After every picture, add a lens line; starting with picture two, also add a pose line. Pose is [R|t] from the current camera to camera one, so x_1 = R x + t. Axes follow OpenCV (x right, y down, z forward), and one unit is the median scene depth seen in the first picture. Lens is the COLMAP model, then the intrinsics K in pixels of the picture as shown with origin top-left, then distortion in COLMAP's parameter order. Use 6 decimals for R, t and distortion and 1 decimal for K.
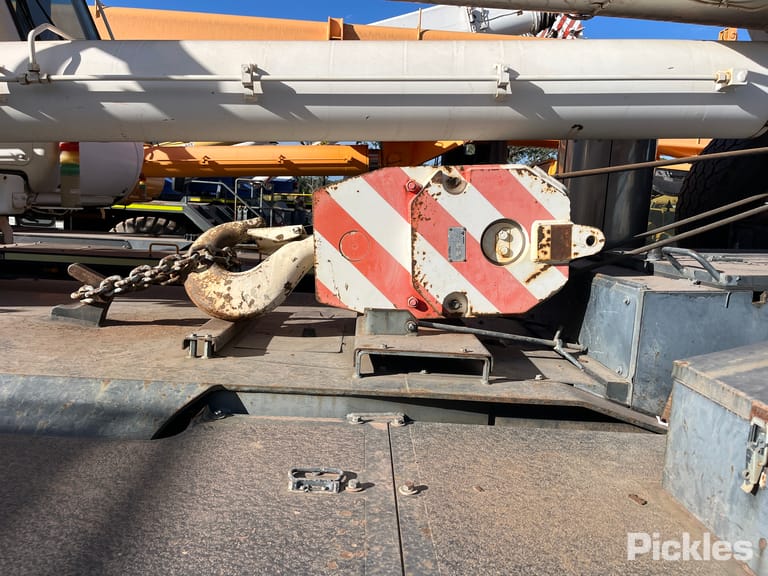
lens RADIAL K [[590.5, 0, 384.0], [0, 590.5, 288.0], [0, 0, 1]] dist [0.026345, -0.002561]
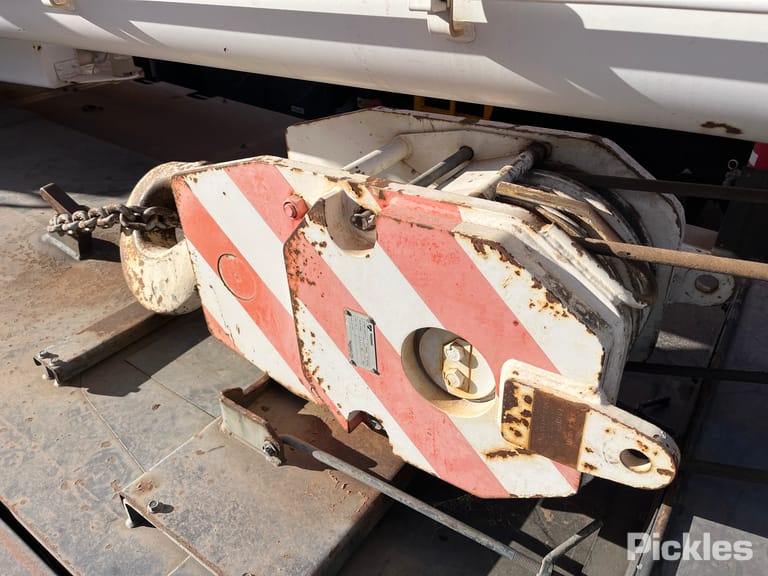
lens RADIAL K [[590.5, 0, 384.0], [0, 590.5, 288.0], [0, 0, 1]] dist [0.026345, -0.002561]
pose [[0.807715, 0.293910, -0.511091, 0.380348], [-0.042946, 0.893910, 0.446185, -0.337717], [0.588007, -0.338441, 0.734646, 0.662648]]
